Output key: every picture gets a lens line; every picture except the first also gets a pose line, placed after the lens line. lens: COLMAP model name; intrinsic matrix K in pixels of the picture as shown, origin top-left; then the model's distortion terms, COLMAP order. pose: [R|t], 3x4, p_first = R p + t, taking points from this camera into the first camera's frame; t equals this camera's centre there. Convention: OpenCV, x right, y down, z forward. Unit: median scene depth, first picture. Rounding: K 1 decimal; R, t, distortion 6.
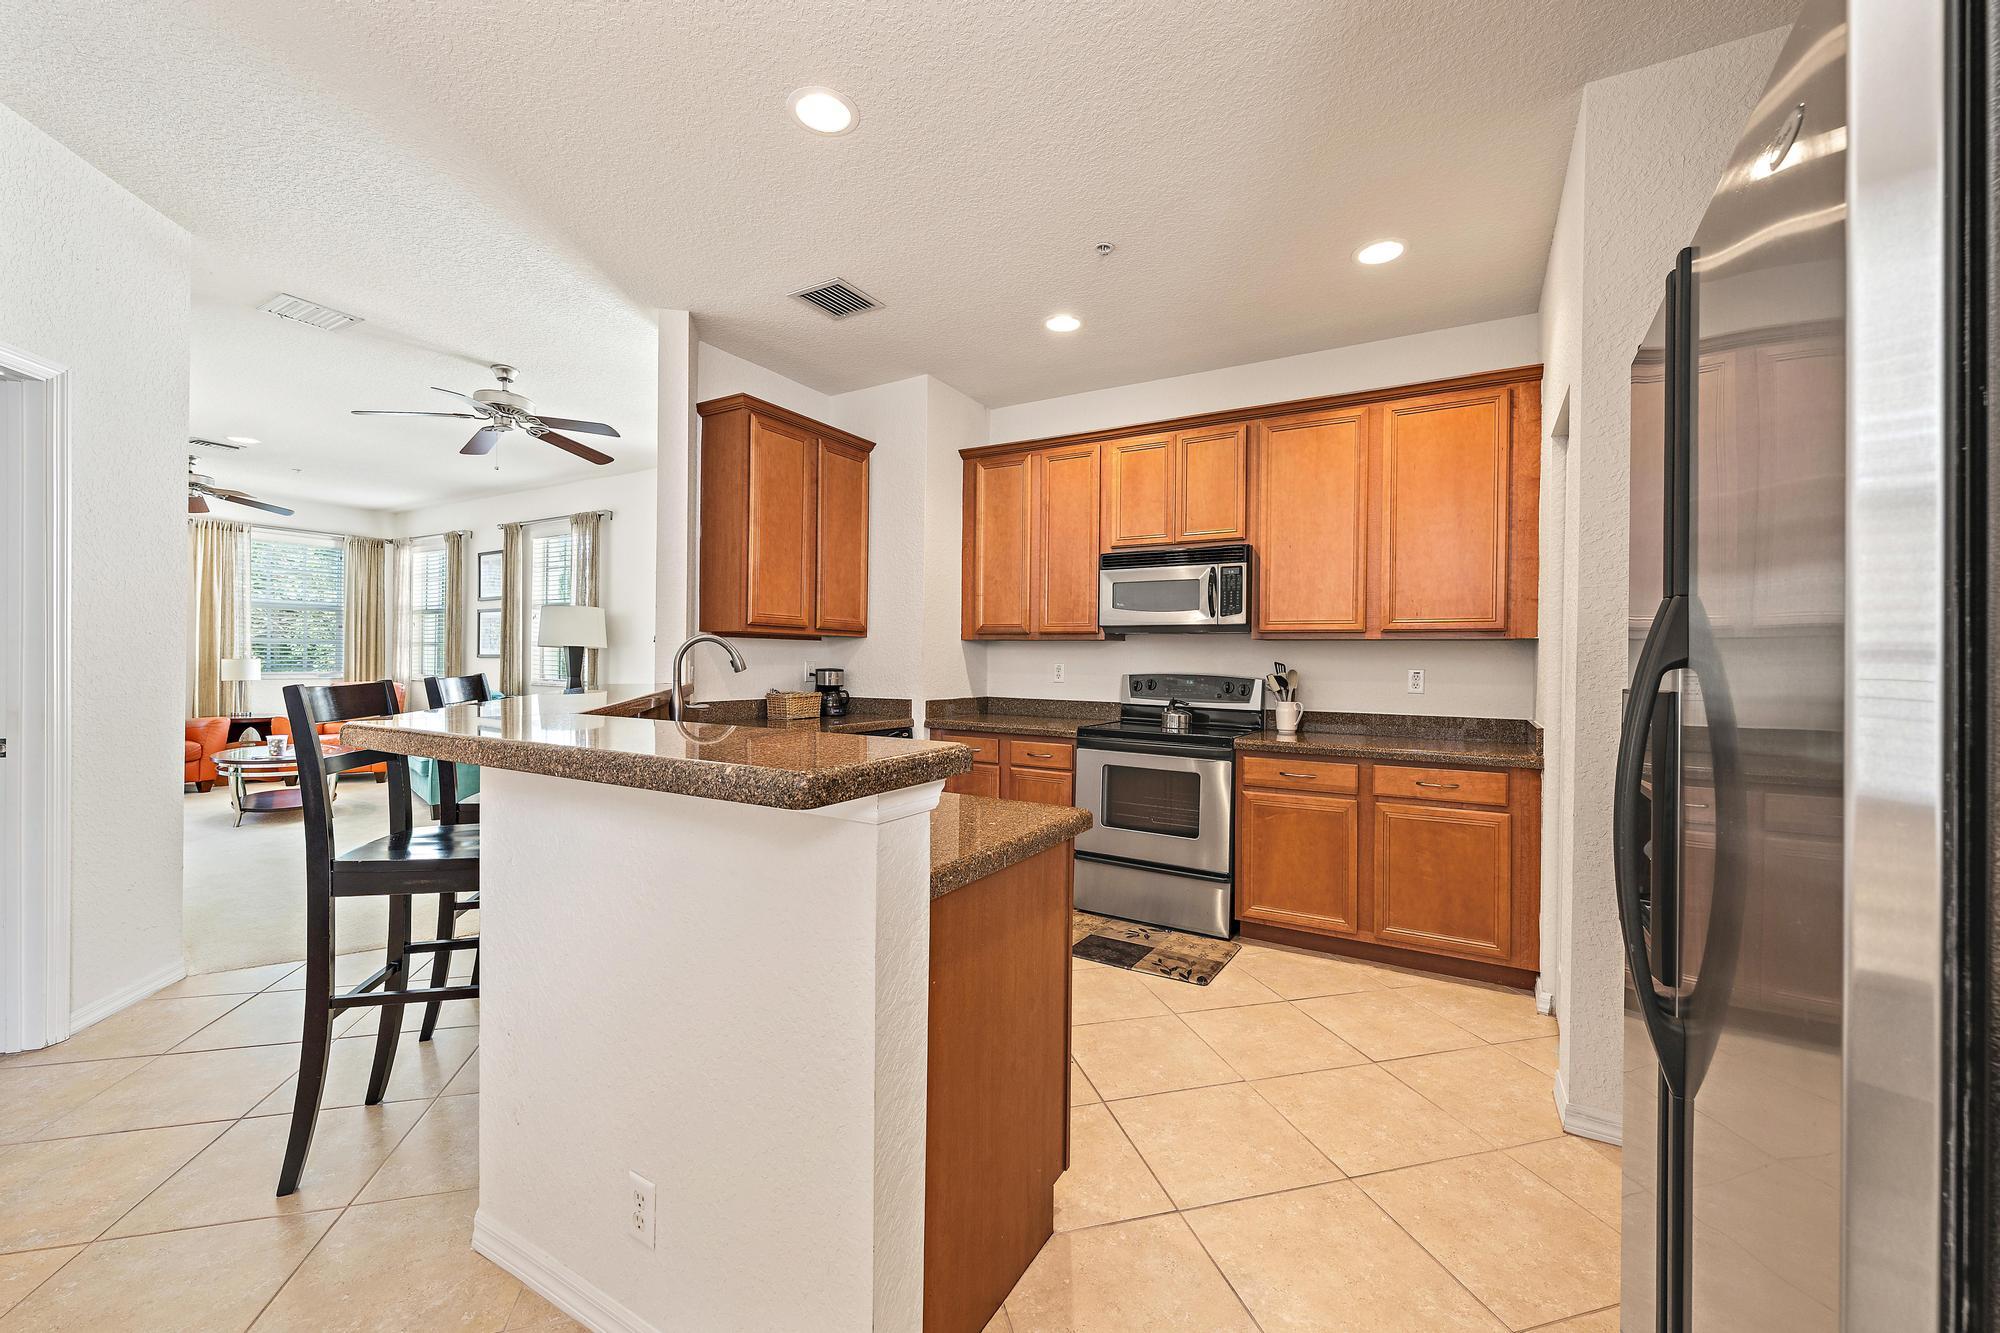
lens RADIAL K [[785.7, 0, 993.6], [0, 785.7, 667.7], [0, 0, 1]] dist [0.000324, 0.000434]
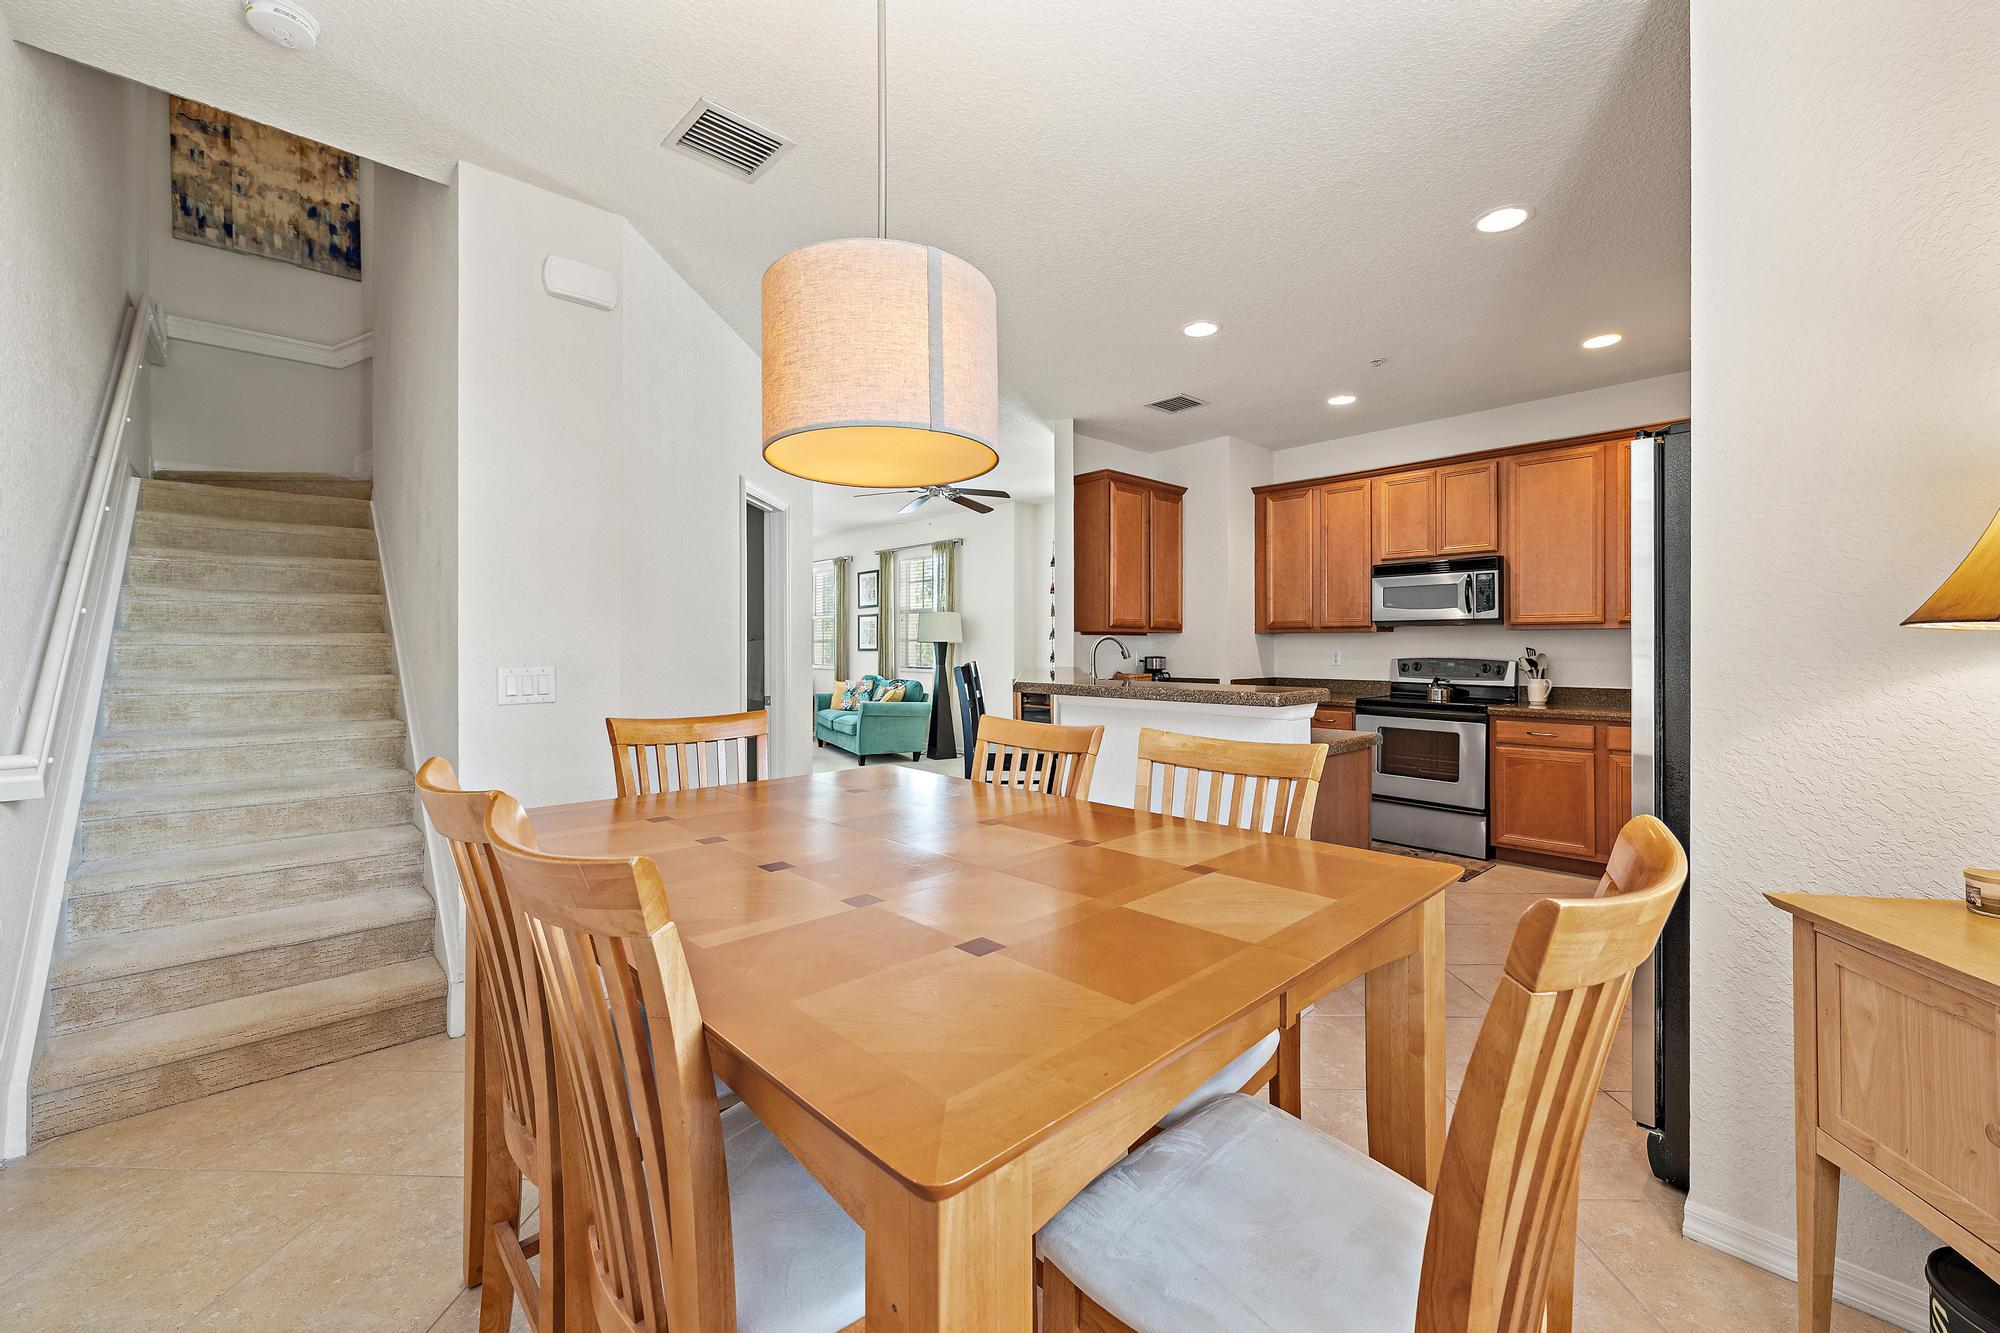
lens RADIAL K [[785.7, 0, 1009.9], [0, 785.7, 649.5], [0, 0, 1]] dist [0.000324, 0.000434]
pose [[0.961178, -0.011831, -0.275675, -0.086014], [0.009426, 0.999905, -0.010050, 0.000956], [0.275768, 0.007061, 0.961198, -0.424186]]
